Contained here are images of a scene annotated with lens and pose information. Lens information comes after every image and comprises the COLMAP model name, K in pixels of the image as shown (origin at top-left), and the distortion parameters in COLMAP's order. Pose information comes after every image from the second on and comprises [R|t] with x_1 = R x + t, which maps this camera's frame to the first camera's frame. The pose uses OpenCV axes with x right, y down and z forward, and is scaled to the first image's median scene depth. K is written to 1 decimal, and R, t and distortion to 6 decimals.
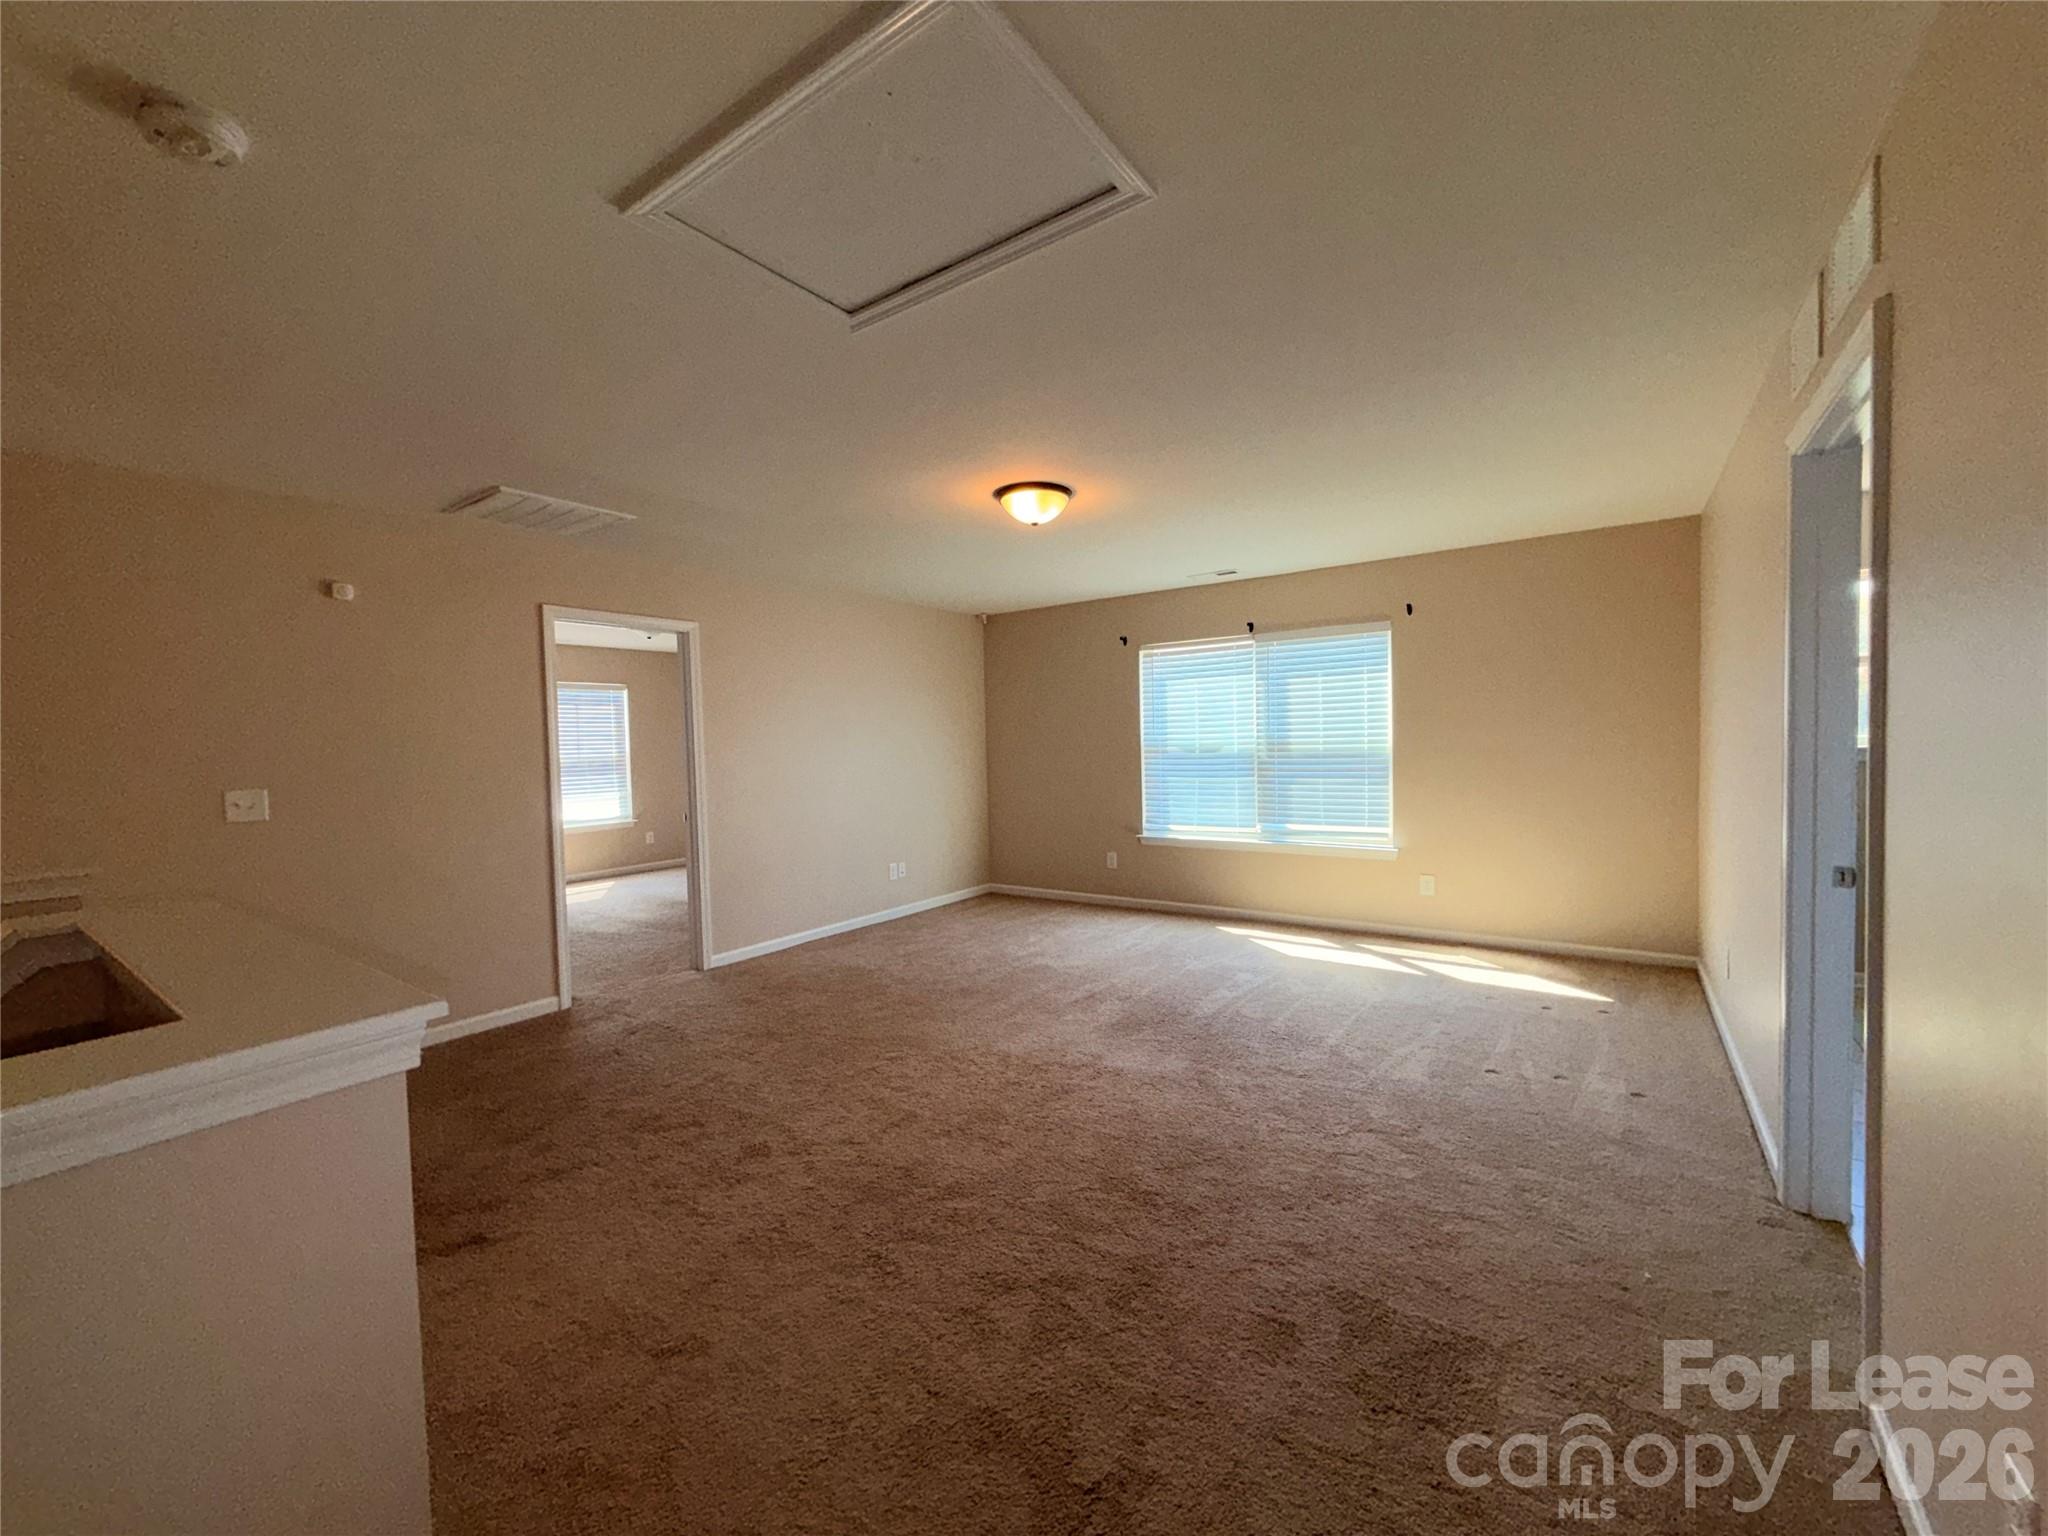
lens RADIAL K [[816.3, 0, 1017.2], [0, 816.3, 766.9], [0, 0, 1]] dist [-0.000613, 0.000051]
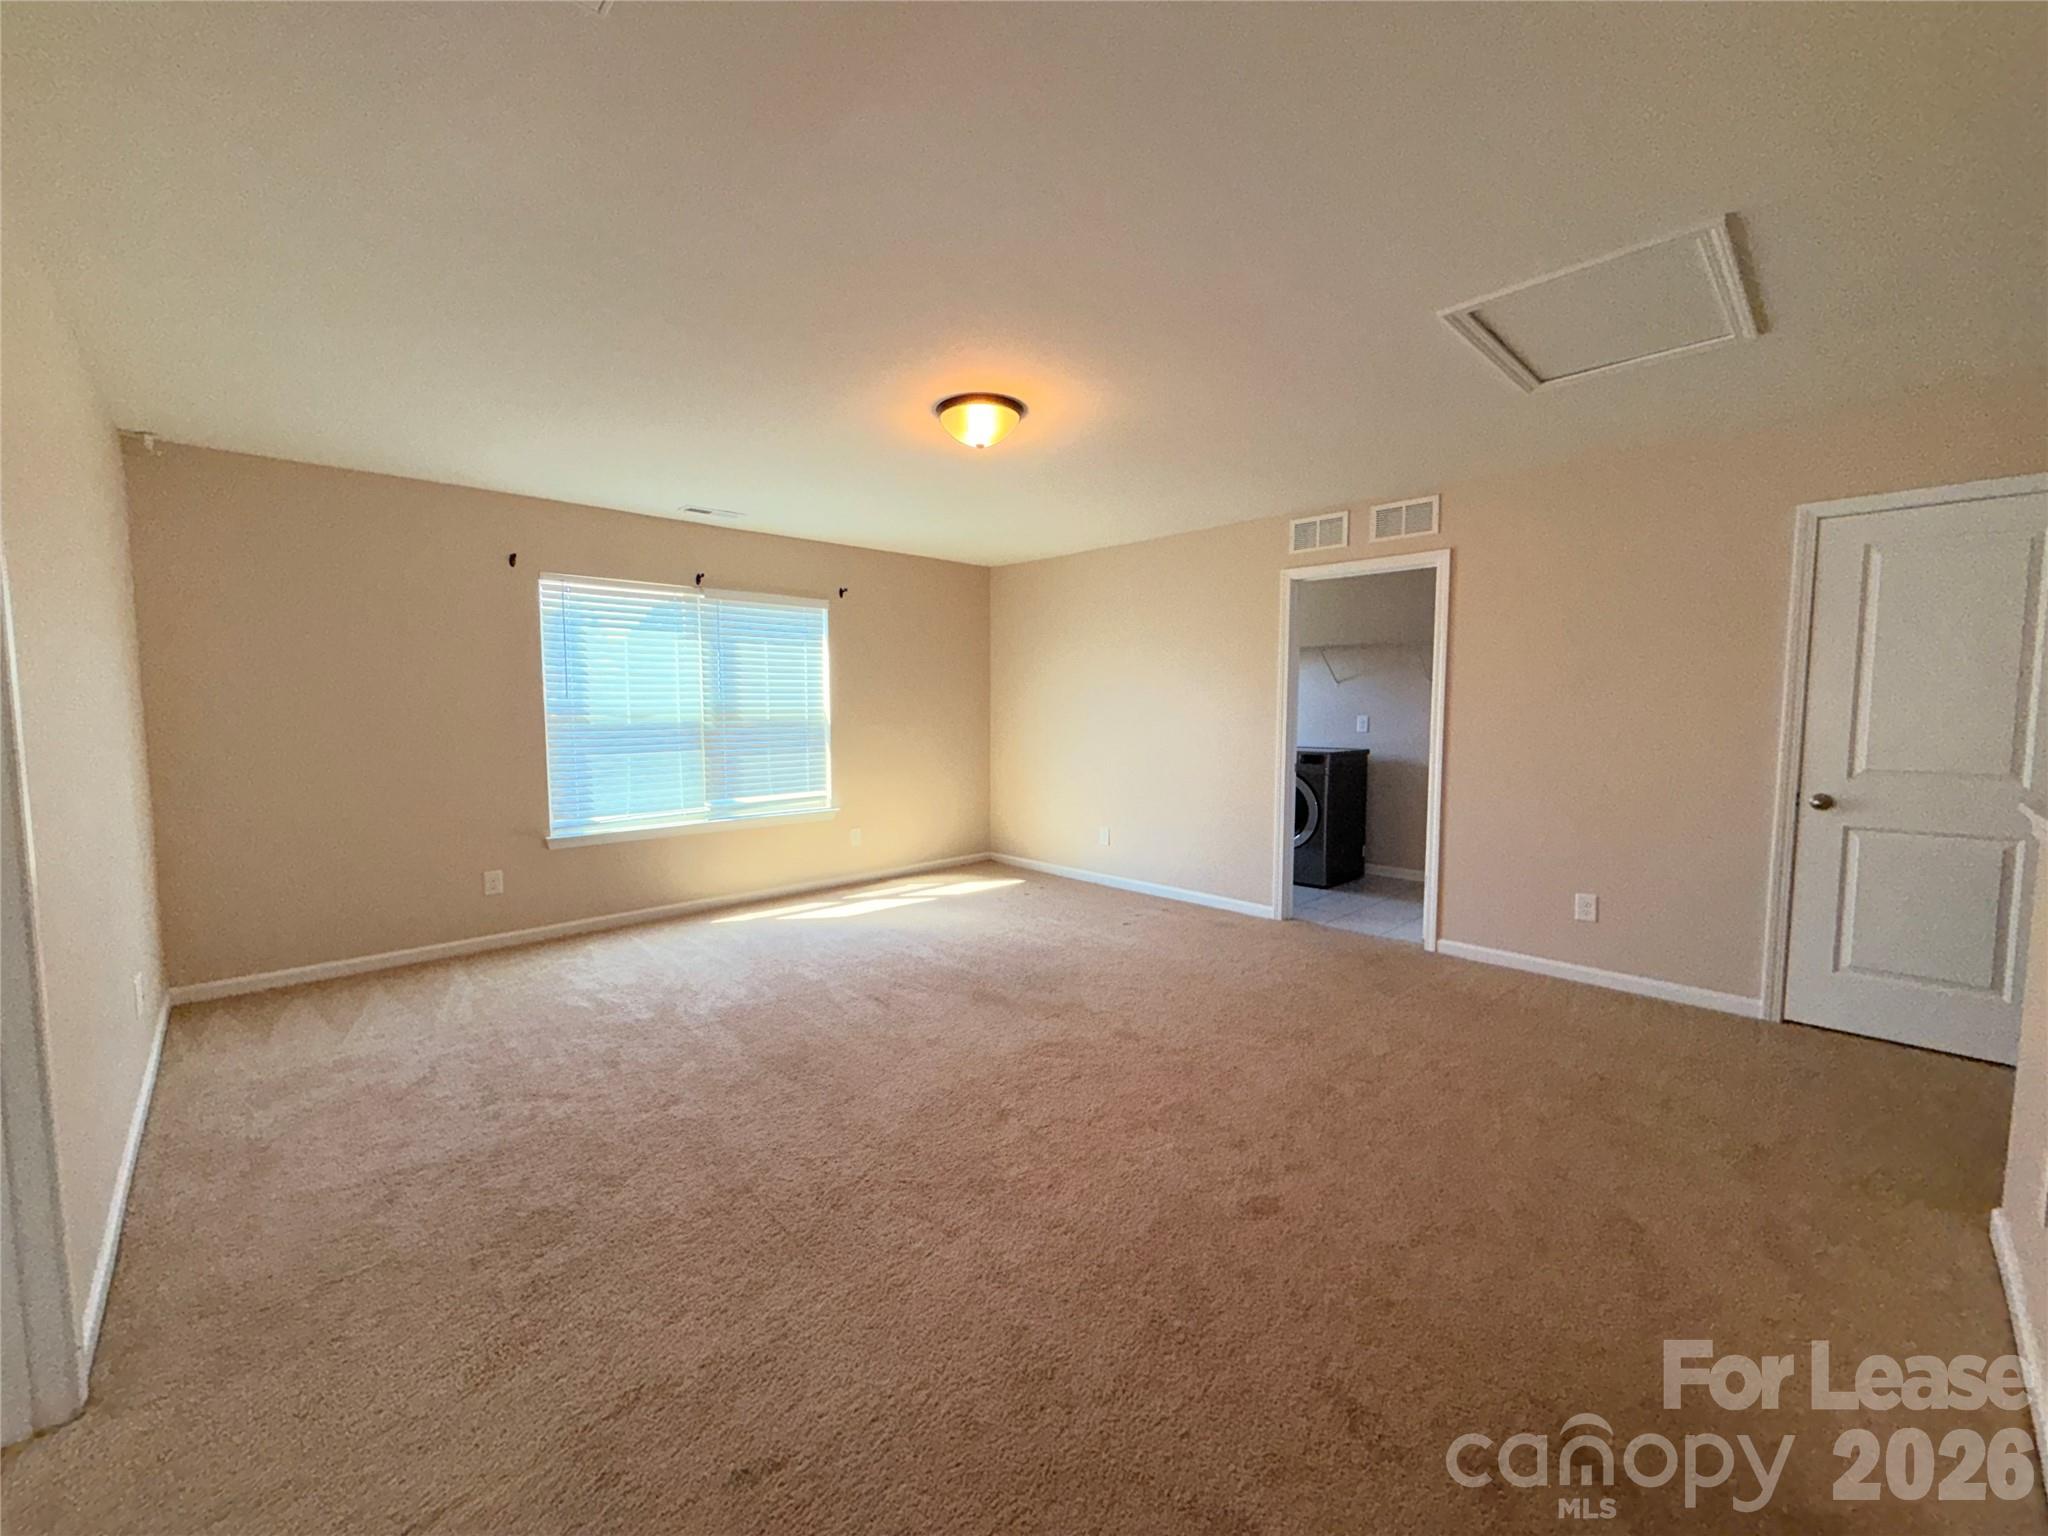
lens RADIAL K [[813.5, 0, 1016.1], [0, 813.5, 764.9], [0, 0, 1]] dist [0.000349, 0.000010]
pose [[0.185399, -0.046025, 0.981585, -0.571002], [0.030811, 0.998684, 0.041007, 0.003866], [-0.982180, 0.022641, 0.186573, 0.555116]]
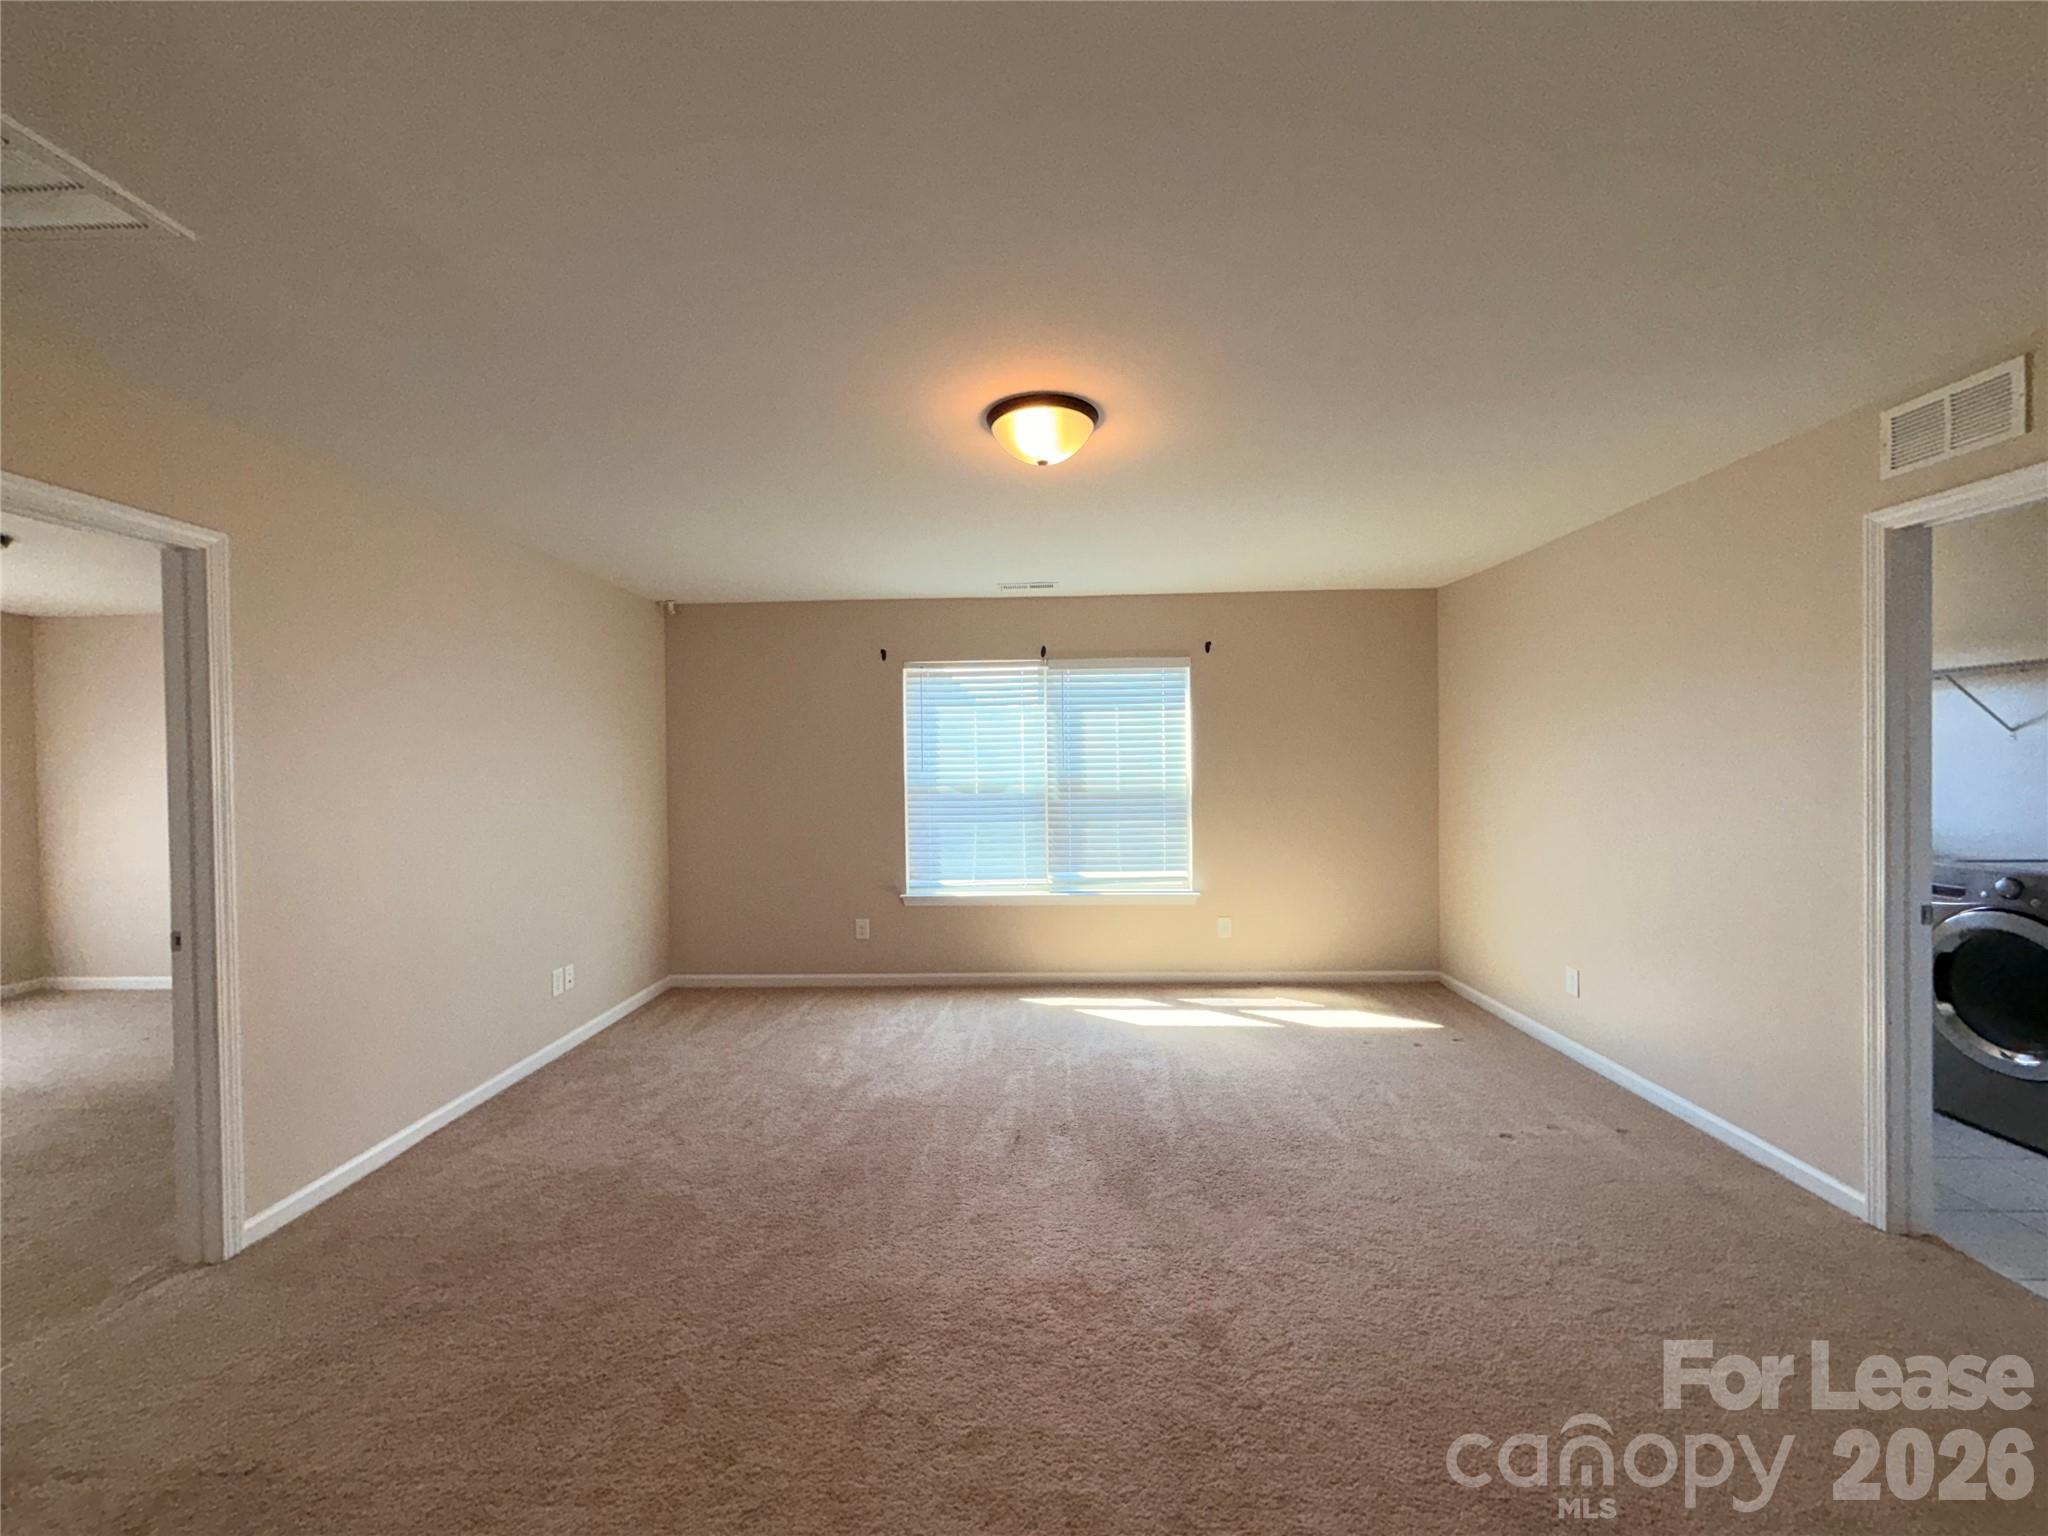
lens RADIAL K [[813.5, 0, 1016.1], [0, 813.5, 764.9], [0, 0, 1]] dist [0.000349, 0.000010]
pose [[0.828153, 0.013800, 0.560333, -0.254755], [0.010613, 0.999132, -0.040291, -0.014149], [-0.560402, 0.039314, 0.827287, 0.318462]]
